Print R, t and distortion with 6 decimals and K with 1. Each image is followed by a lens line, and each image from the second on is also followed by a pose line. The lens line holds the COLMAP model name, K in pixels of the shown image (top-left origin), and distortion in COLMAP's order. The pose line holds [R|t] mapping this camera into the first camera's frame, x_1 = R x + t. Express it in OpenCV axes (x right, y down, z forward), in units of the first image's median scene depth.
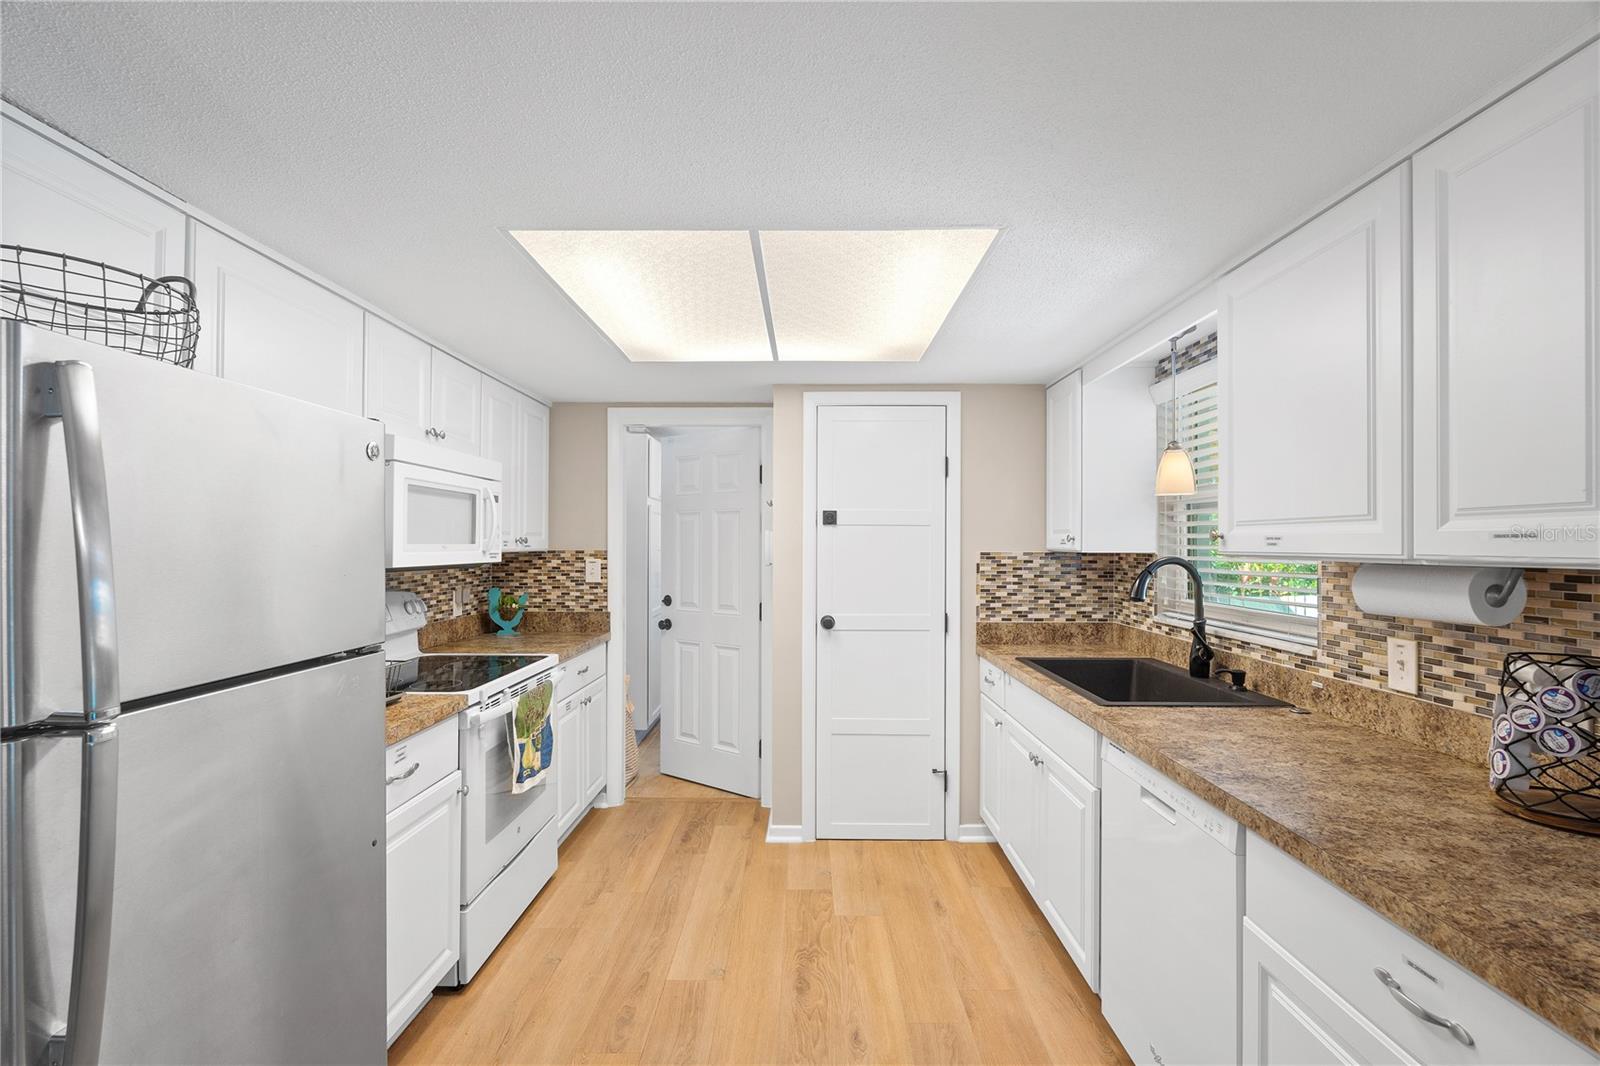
lens RADIAL K [[734.4, 0, 800.8], [0, 734.4, 537.4], [0, 0, 1]] dist [0.003159, 0.000458]
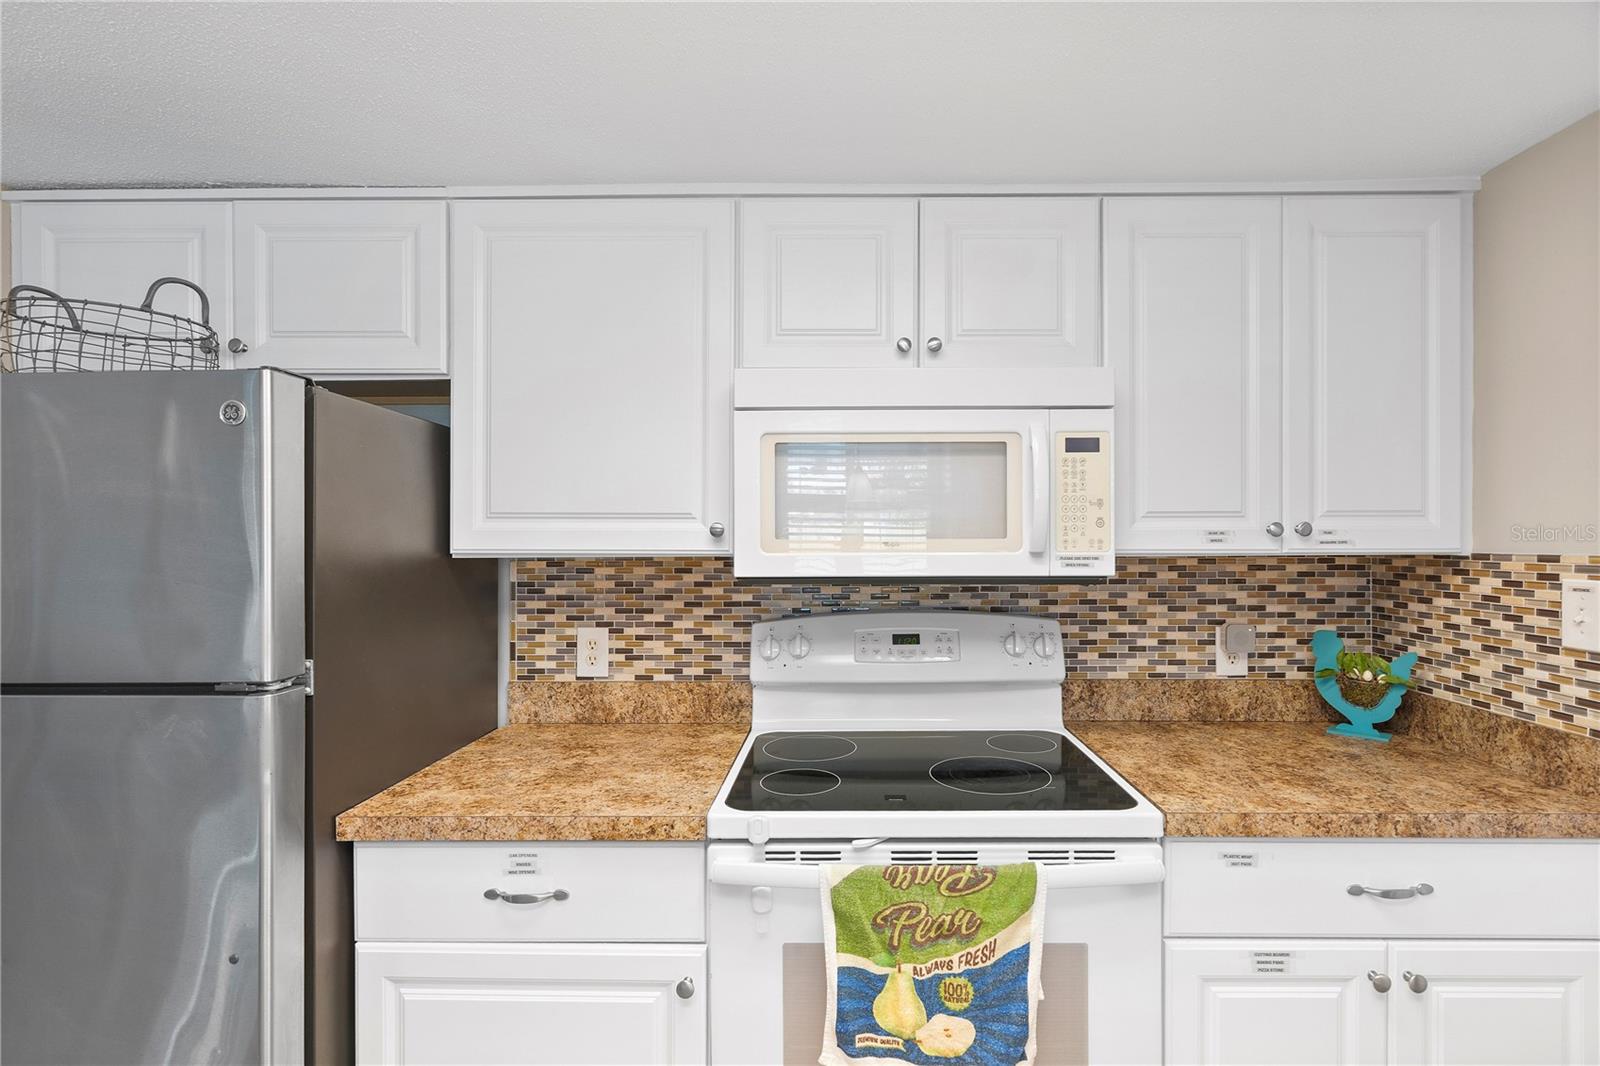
lens RADIAL K [[734.4, 0, 799.5], [0, 734.4, 542.4], [0, 0, 1]] dist [0.003159, 0.000458]
pose [[0.003192, -0.001724, -0.999993, 0.054375], [0.011981, 0.999927, -0.001685, 0.008297], [0.999923, -0.011976, 0.003212, 0.638128]]
